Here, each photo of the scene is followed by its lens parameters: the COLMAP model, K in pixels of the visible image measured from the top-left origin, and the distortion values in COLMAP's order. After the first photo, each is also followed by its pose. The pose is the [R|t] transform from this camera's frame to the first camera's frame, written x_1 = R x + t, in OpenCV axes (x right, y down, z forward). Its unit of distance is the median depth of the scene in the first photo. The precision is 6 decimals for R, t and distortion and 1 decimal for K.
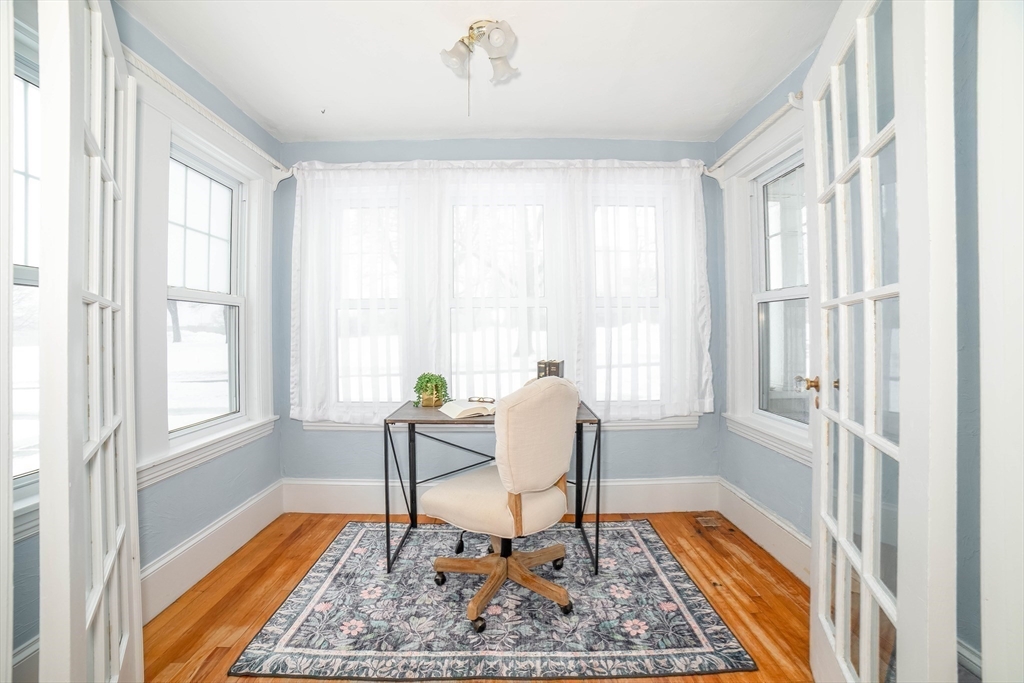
lens RADIAL K [[420.0, 0, 506.6], [0, 420.0, 331.1], [0, 0, 1]] dist [-0.106280, 0.033394]
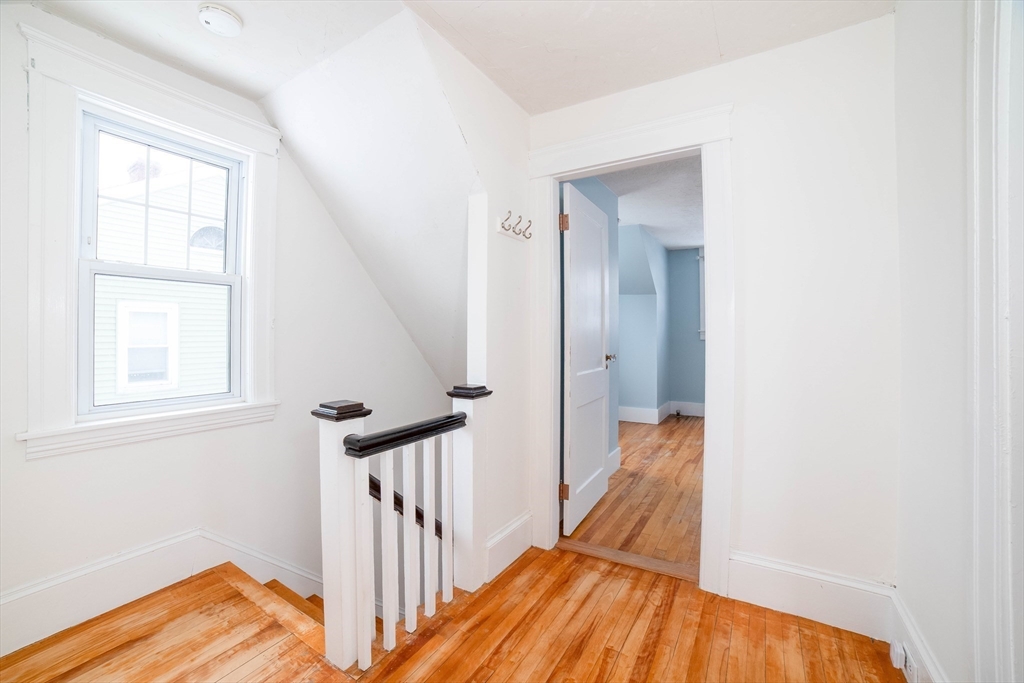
lens RADIAL K [[420.0, 0, 506.6], [0, 420.0, 331.1], [0, 0, 1]] dist [-0.106280, 0.033394]
pose [[0.839995, 0.007882, -0.542537, 0.482716], [-0.006484, 0.999969, 0.004488, 0.046117], [0.542556, -0.000252, 0.840020, 0.611482]]
